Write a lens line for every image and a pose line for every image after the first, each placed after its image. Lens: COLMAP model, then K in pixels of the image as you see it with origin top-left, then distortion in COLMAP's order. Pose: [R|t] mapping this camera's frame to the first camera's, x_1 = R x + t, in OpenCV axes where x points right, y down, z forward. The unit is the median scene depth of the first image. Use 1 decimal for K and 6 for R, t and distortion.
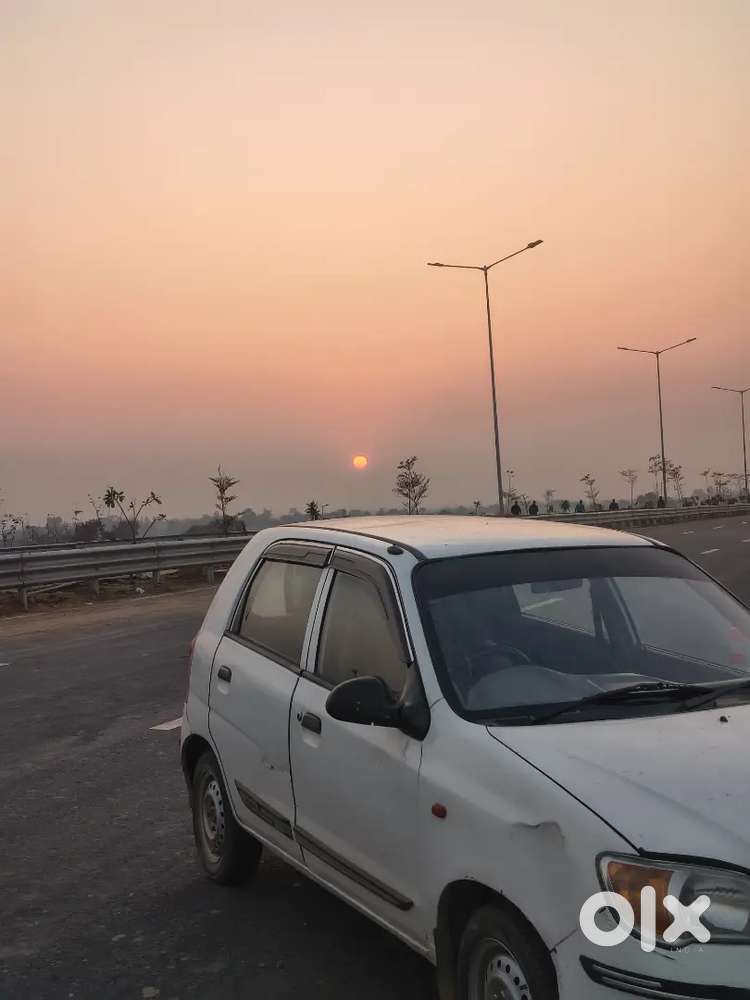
lens RADIAL K [[1386.6, 0, 355.1], [0, 1386.6, 497.8], [0, 0, 1]] dist [0.017066, 0.039566]
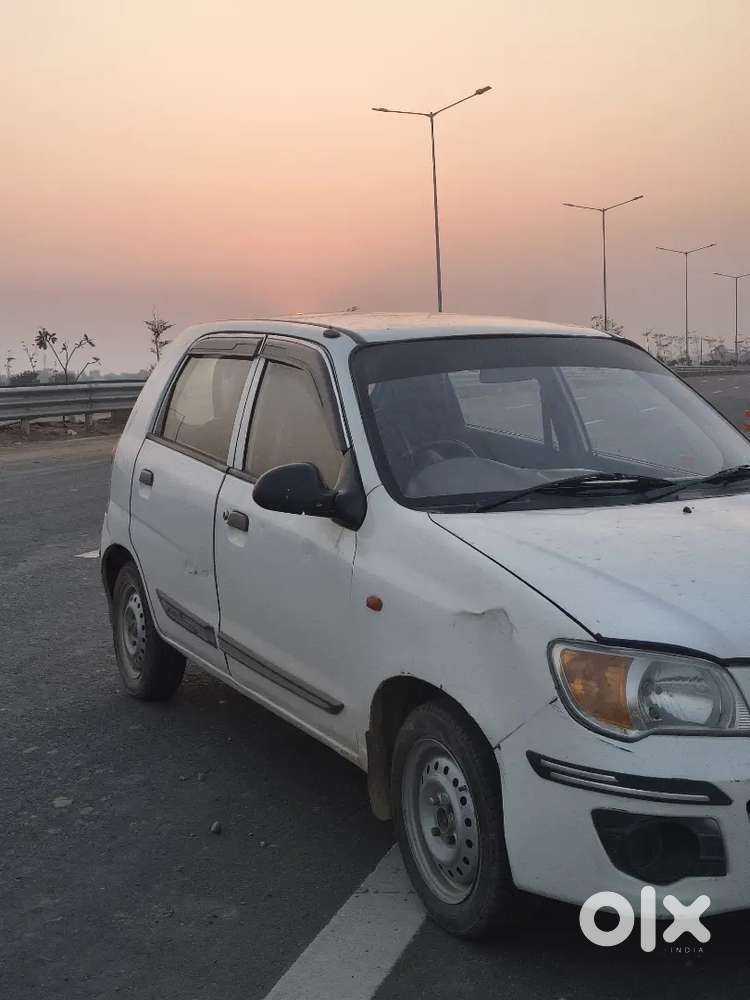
lens RADIAL K [[1345.3, 0, 333.5], [0, 1345.3, 500.8], [0, 0, 1]] dist [-0.001425, -0.031461]
pose [[0.999499, 0.014249, 0.028256, 0.006767], [-0.016593, 0.996281, 0.084551, 0.072339], [-0.026946, -0.084977, 0.996018, 0.110332]]
